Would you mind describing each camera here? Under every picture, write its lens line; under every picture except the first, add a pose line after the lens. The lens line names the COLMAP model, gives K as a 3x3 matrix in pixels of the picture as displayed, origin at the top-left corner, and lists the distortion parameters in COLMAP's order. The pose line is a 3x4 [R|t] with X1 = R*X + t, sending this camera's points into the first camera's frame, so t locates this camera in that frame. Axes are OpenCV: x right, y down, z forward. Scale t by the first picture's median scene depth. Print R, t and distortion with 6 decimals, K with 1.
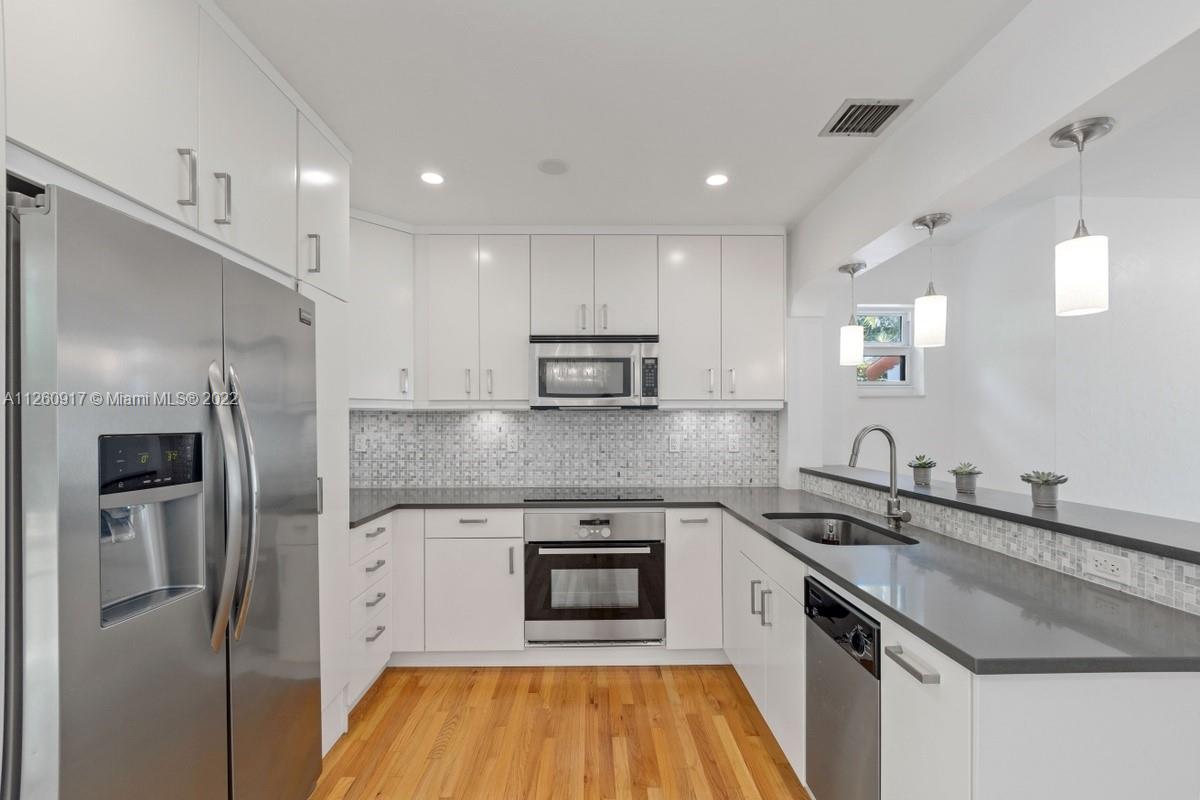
lens RADIAL K [[517.8, 0, 598.2], [0, 517.8, 424.8], [0, 0, 1]] dist [-0.003406, -0.000407]
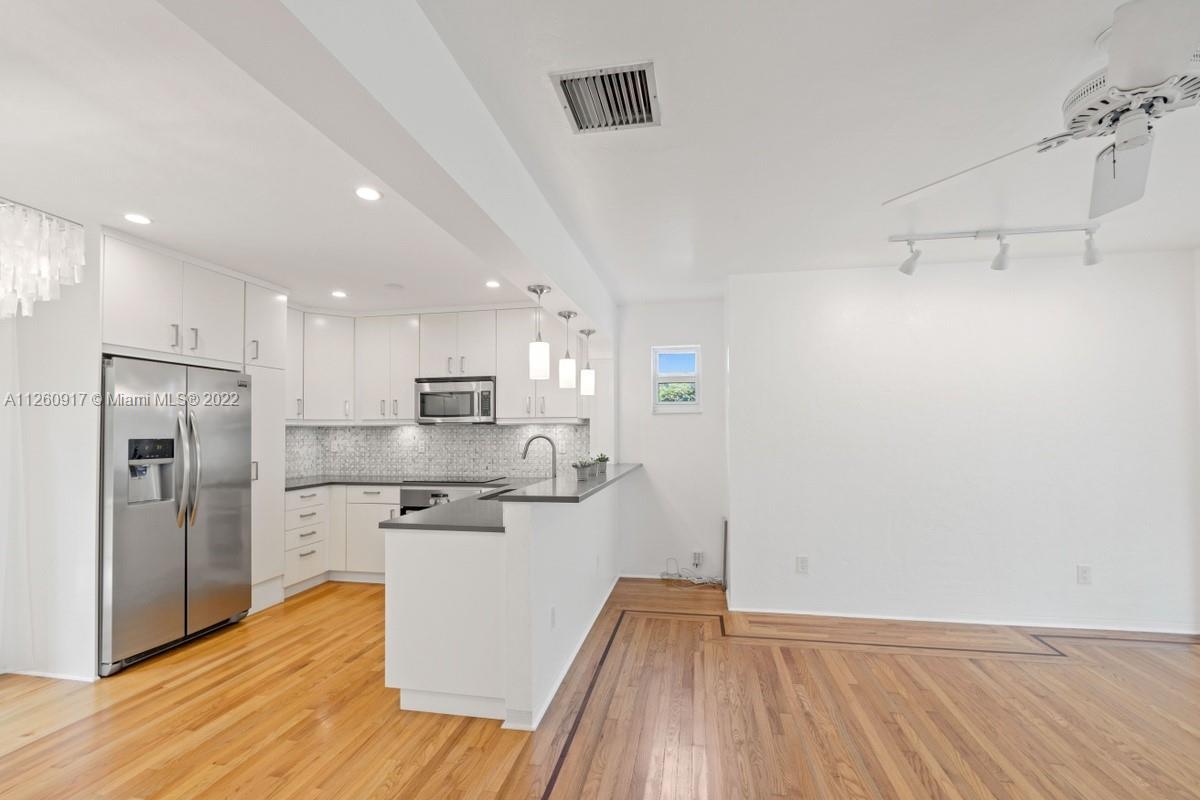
lens RADIAL K [[517.0, 0, 600.4], [0, 517.0, 418.5], [0, 0, 1]] dist [-0.005982, -0.000081]
pose [[0.979365, -0.009139, -0.201895, 0.744540], [0.003094, 0.999538, -0.030238, 0.000281], [0.202078, 0.028989, 0.978940, -0.436618]]
